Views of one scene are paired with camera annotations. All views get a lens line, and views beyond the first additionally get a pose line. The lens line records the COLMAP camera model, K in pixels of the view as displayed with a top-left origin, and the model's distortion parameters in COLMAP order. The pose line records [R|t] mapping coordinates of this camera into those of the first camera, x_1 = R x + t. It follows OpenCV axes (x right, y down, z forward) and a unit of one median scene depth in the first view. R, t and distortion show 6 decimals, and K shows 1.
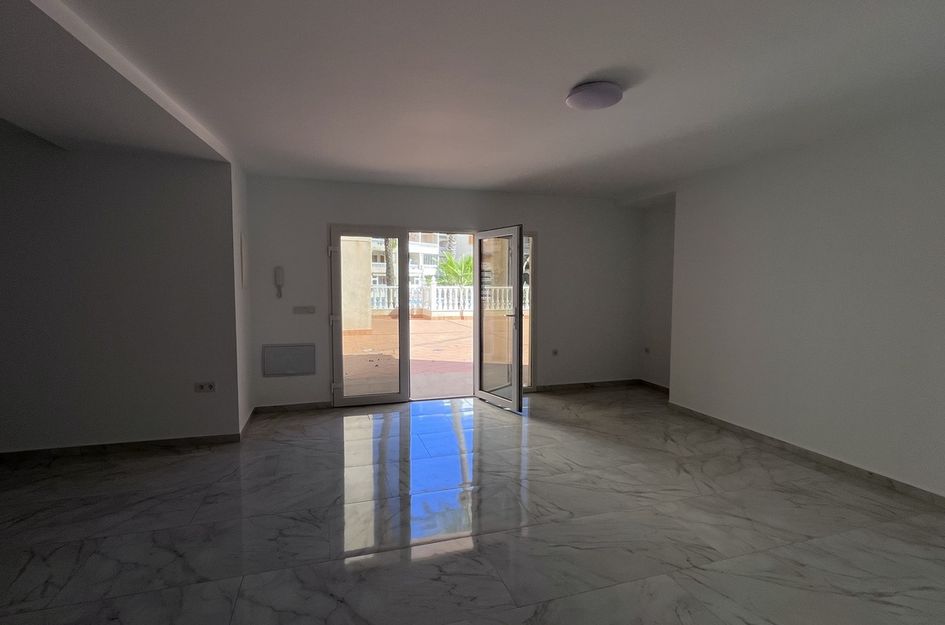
lens RADIAL K [[453.5, 0, 472.5], [0, 453.5, 312.5], [0, 0, 1]] dist [0.001116, 0.000505]
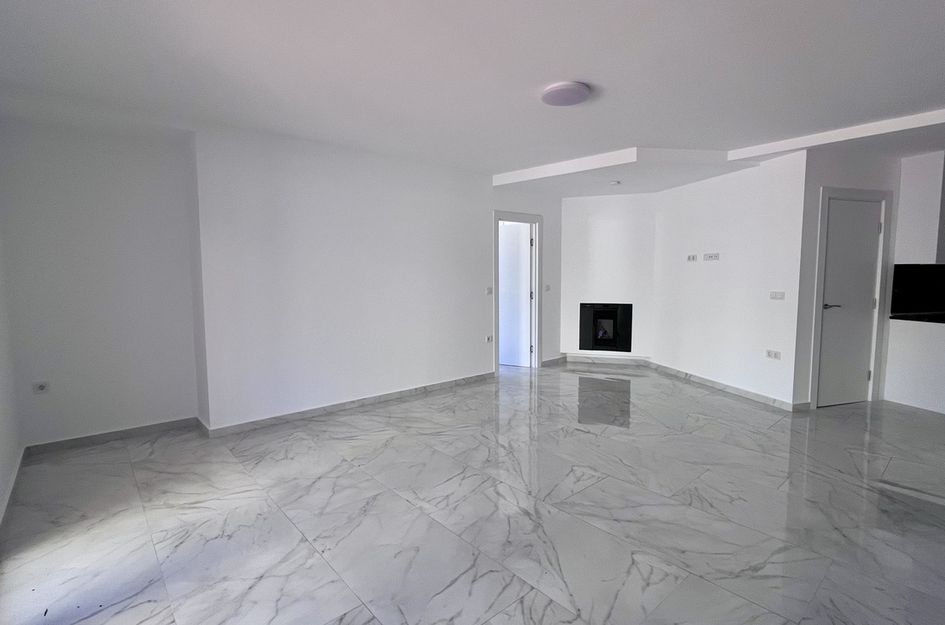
lens RADIAL K [[453.5, 0, 472.5], [0, 453.5, 312.5], [0, 0, 1]] dist [0.001116, 0.000505]
pose [[-0.400954, -0.081637, 0.912453, -0.442418], [0.060961, 0.991436, 0.115491, -0.052872], [-0.914068, 0.101931, -0.392544, 1.060880]]
